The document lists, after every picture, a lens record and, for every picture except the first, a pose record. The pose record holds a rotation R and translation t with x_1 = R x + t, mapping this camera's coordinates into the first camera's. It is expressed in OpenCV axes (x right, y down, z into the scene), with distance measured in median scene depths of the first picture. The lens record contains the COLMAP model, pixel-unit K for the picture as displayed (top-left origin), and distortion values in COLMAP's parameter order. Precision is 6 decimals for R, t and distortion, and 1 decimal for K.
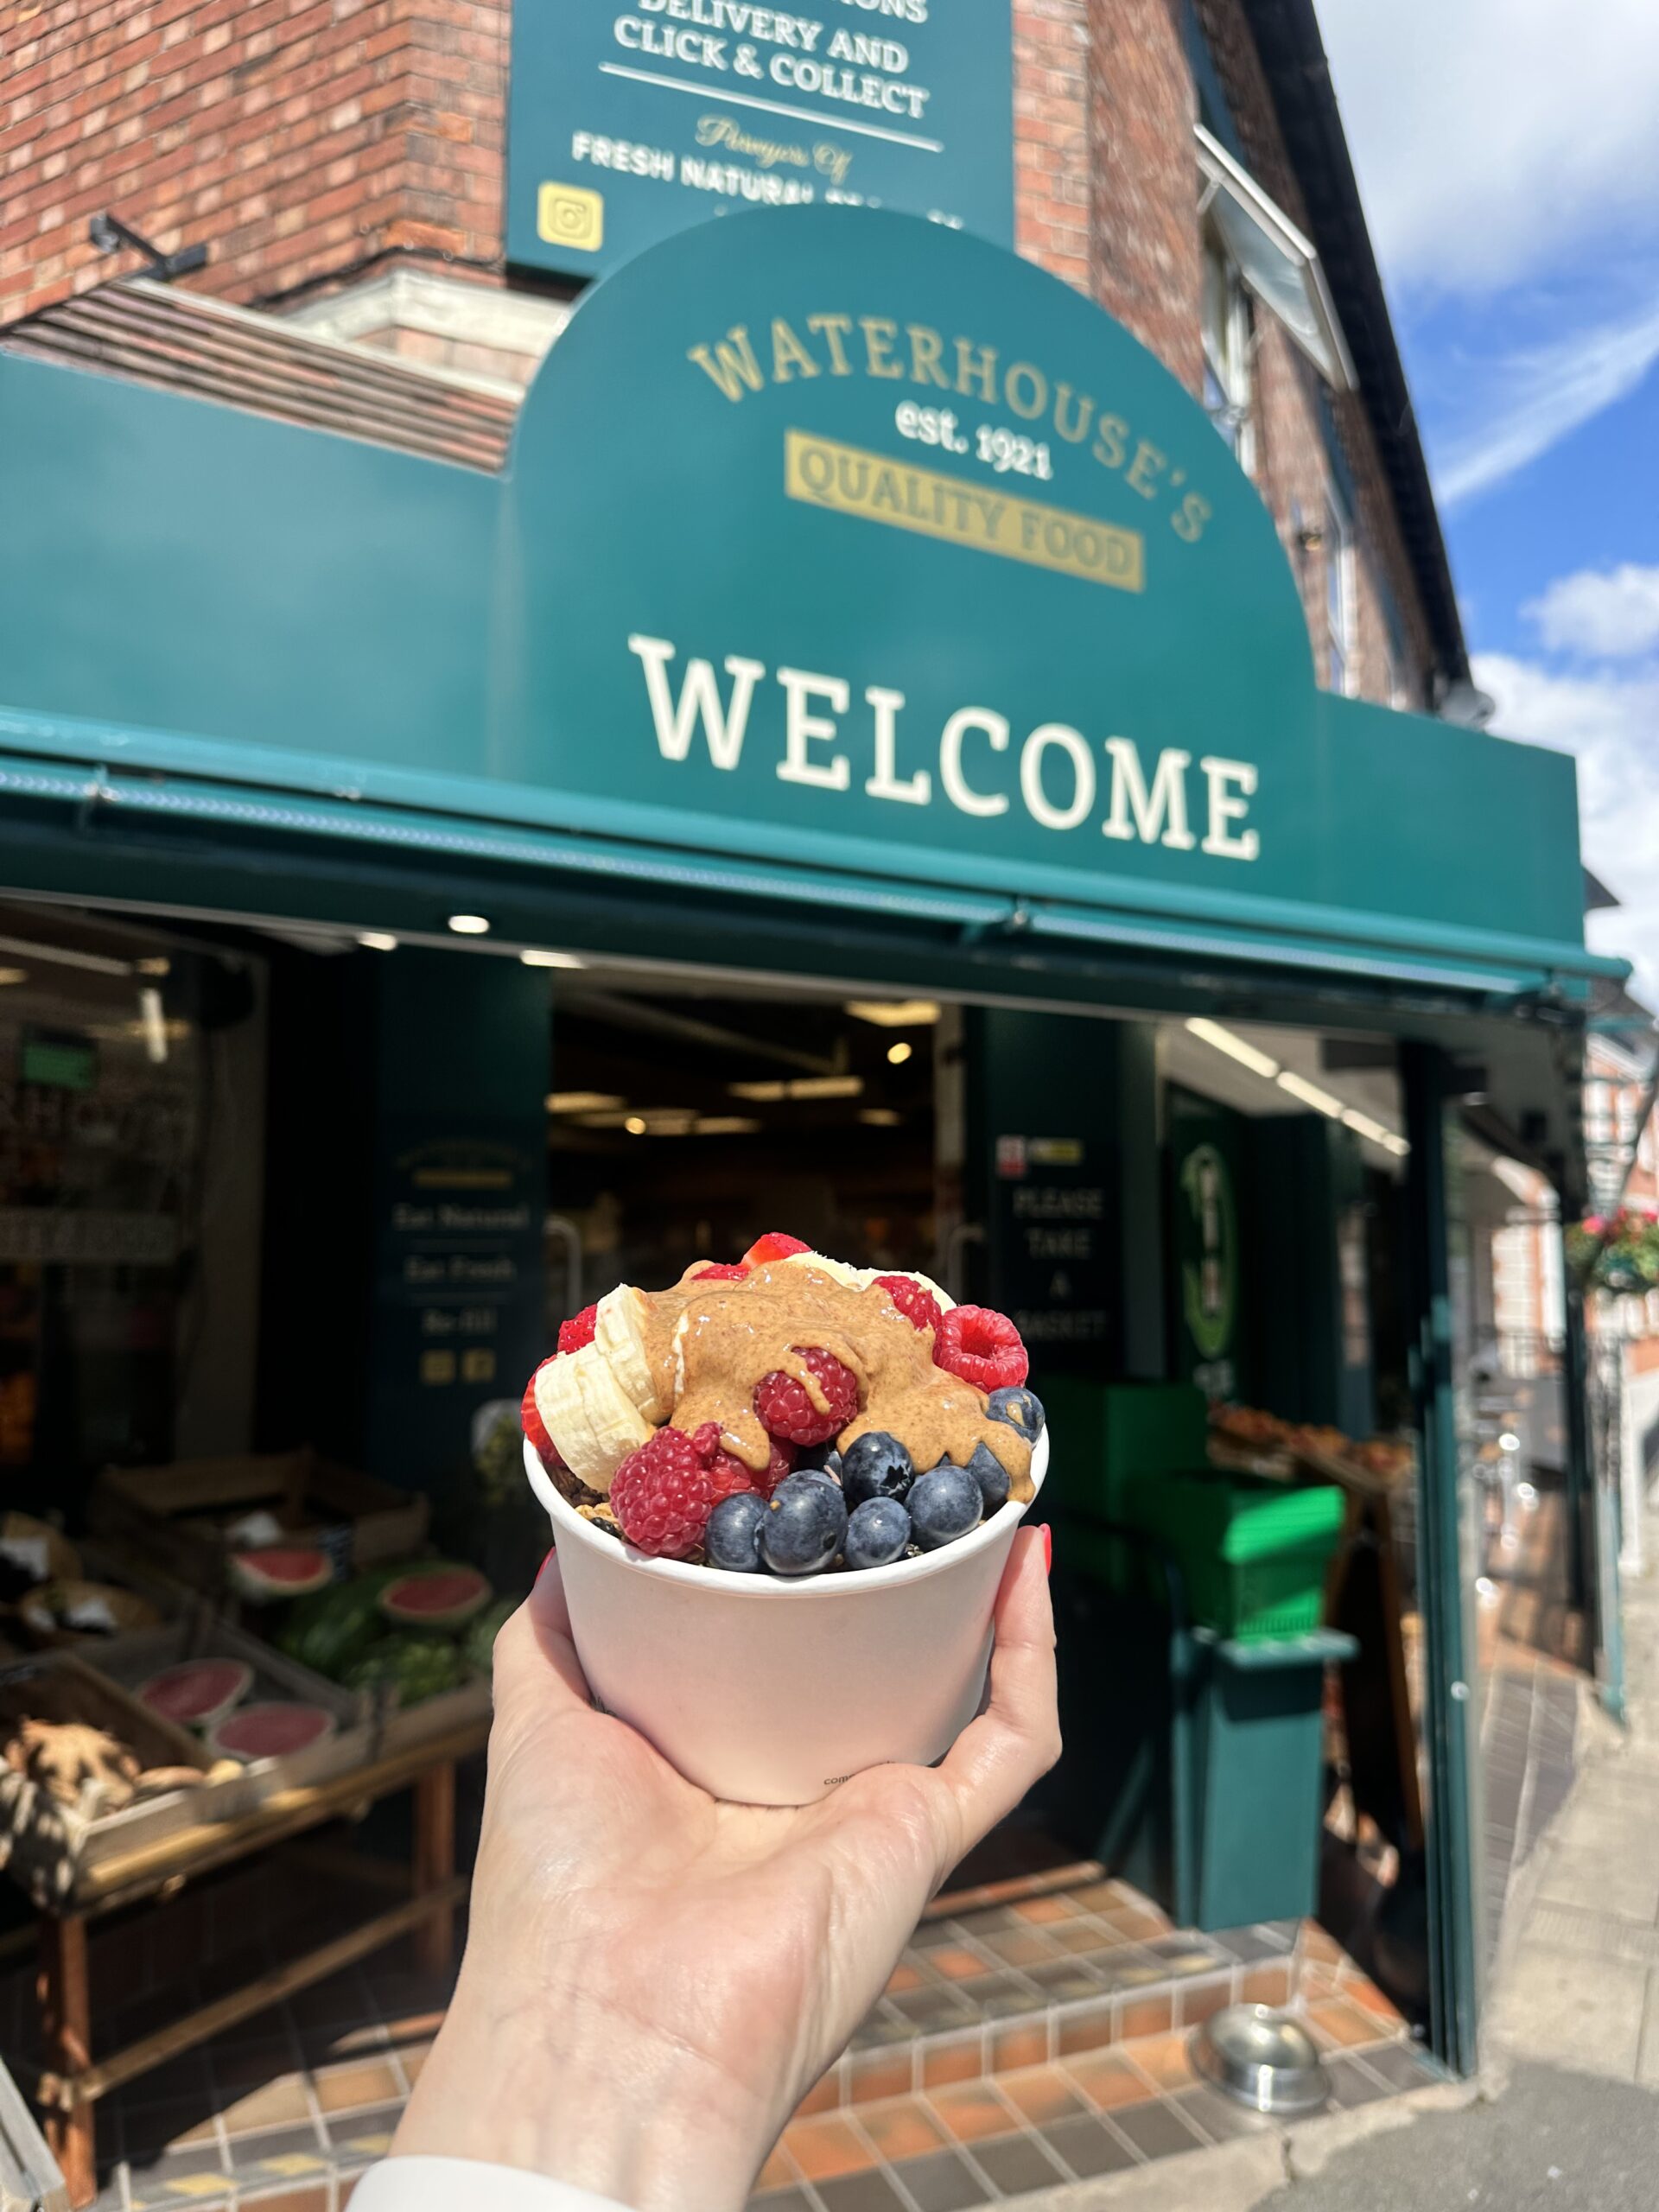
lens RADIAL K [[1563.0, 0, 829.5], [0, 1563.0, 1106.0], [0, 0, 1]] dist [-0.013385, -0.005334]
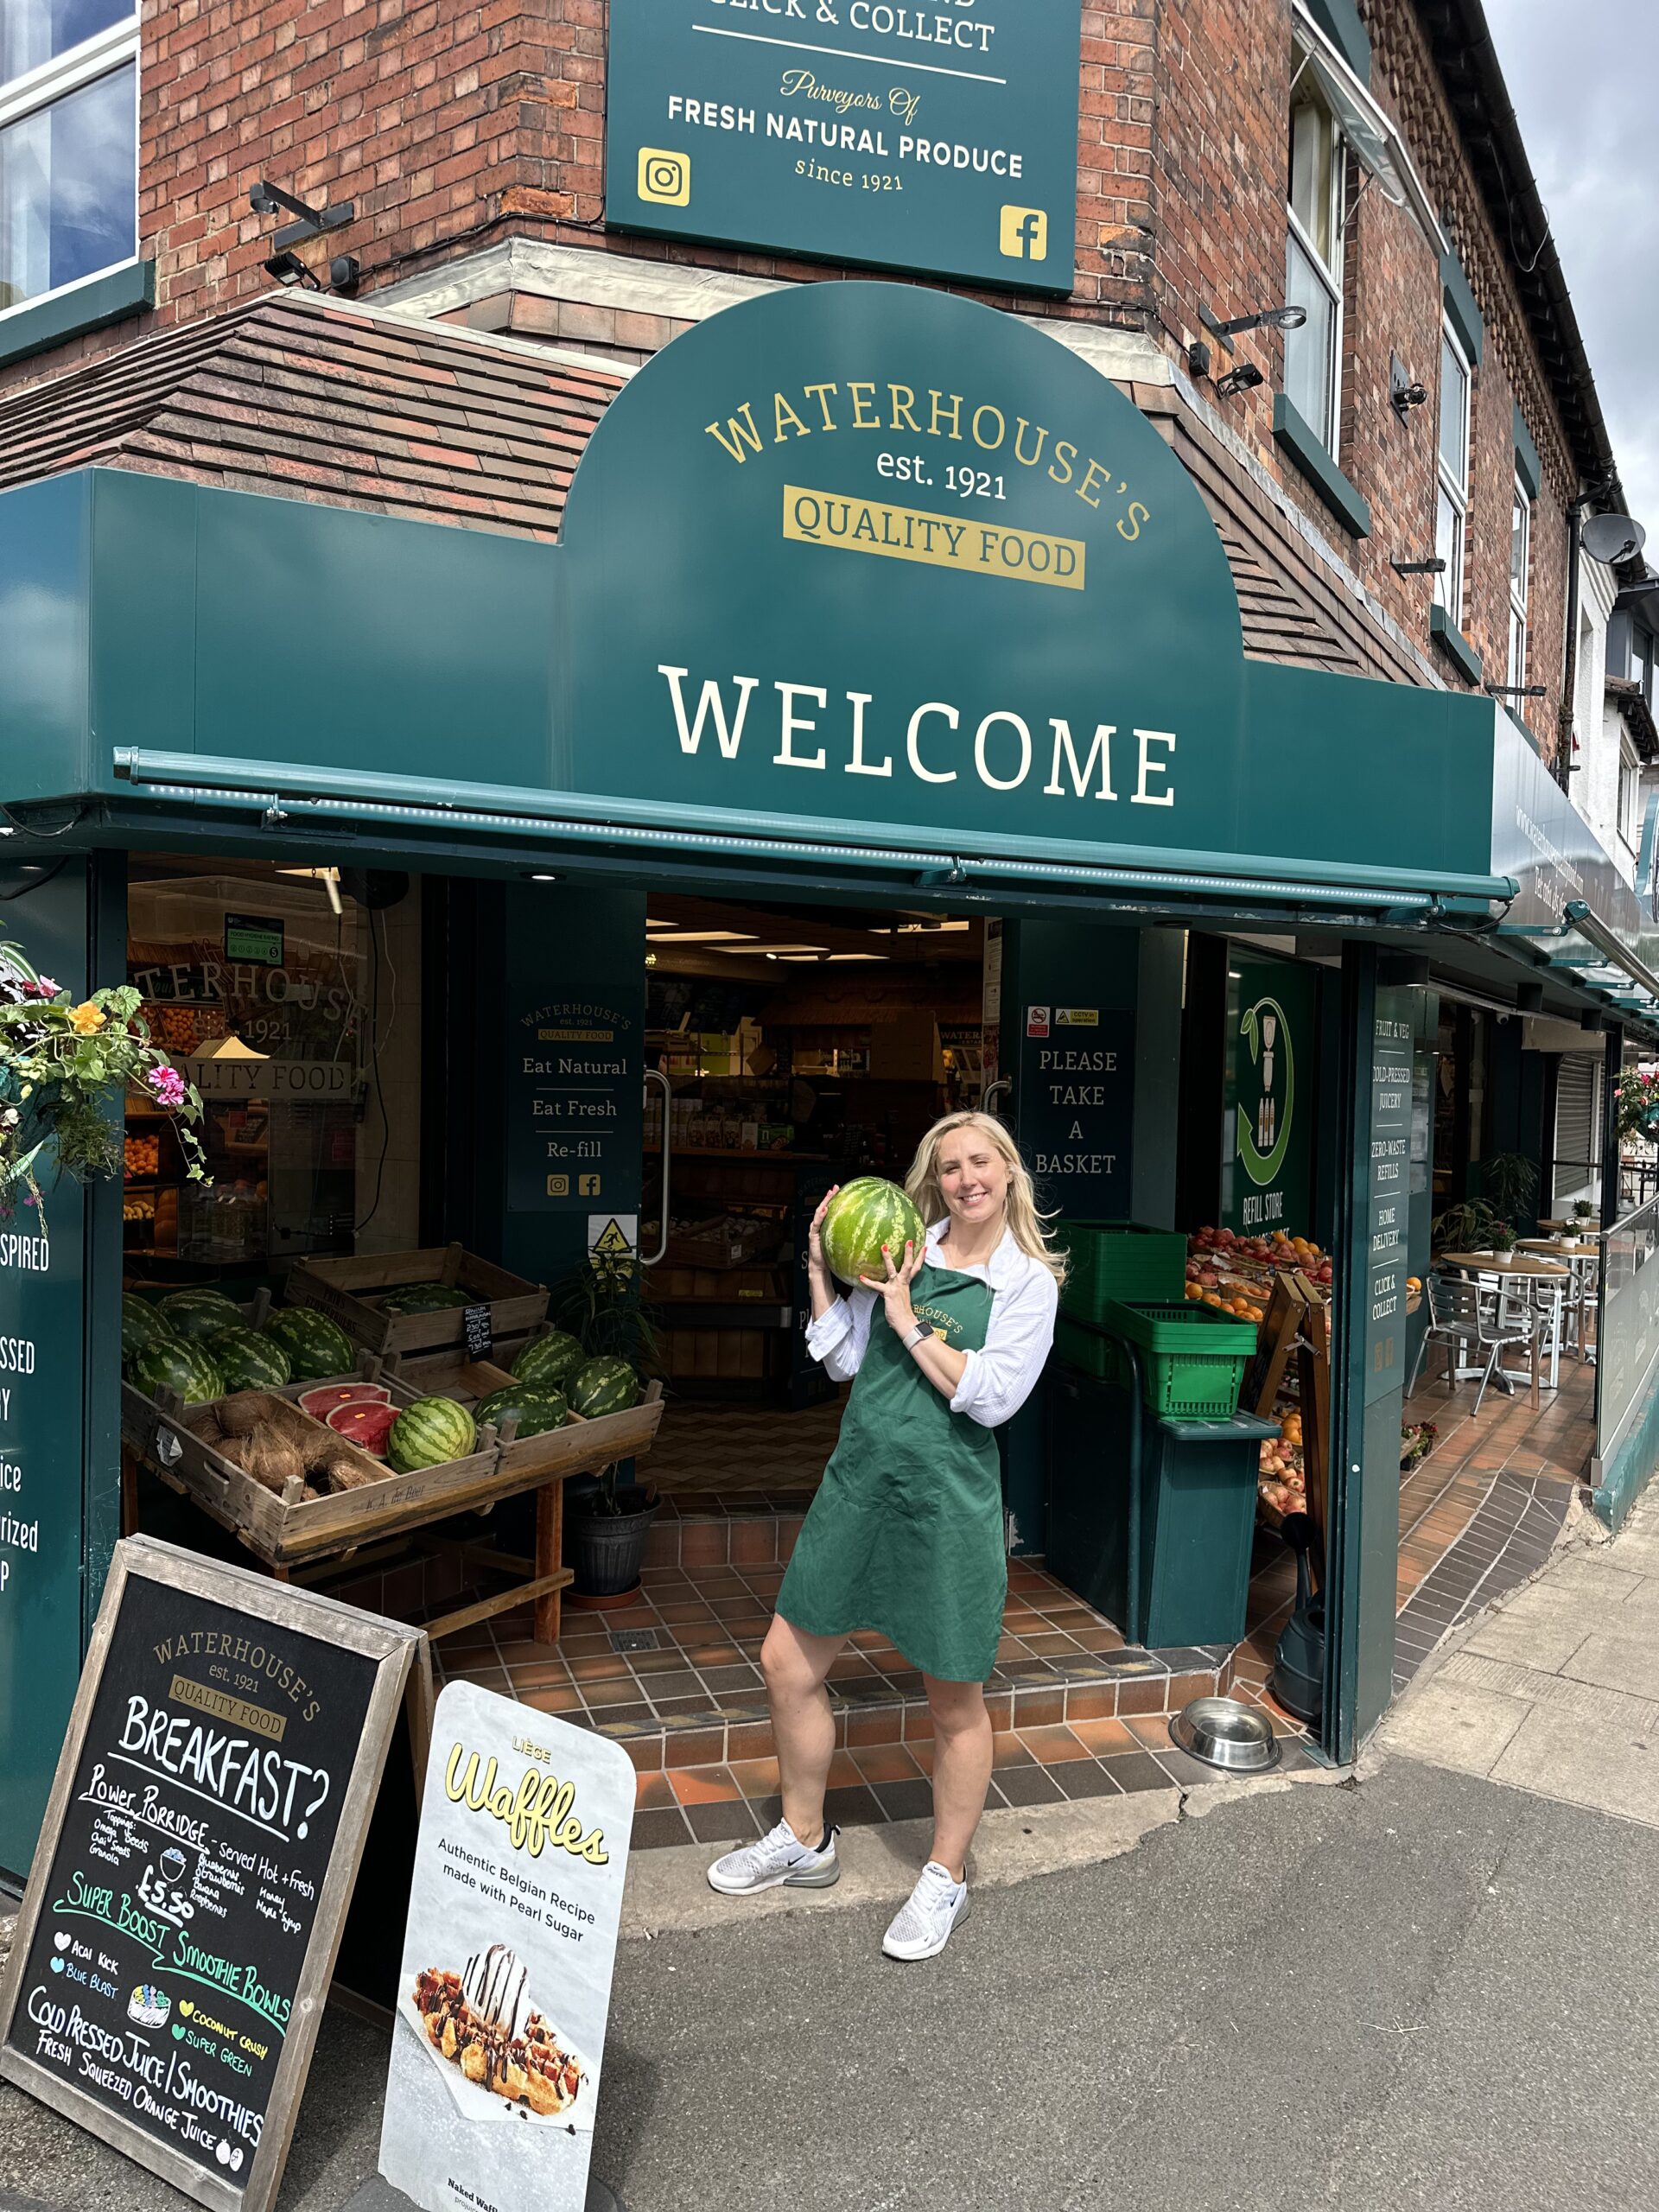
lens RADIAL K [[1498.8, 0, 829.5], [0, 1498.8, 1106.0], [0, 0, 1]] dist [0.009791, -0.018011]
pose [[0.995332, 0.021291, -0.094129, 0.119794], [-0.009949, 0.992801, 0.119364, -0.063912], [0.095992, -0.117870, 0.988378, -0.241108]]
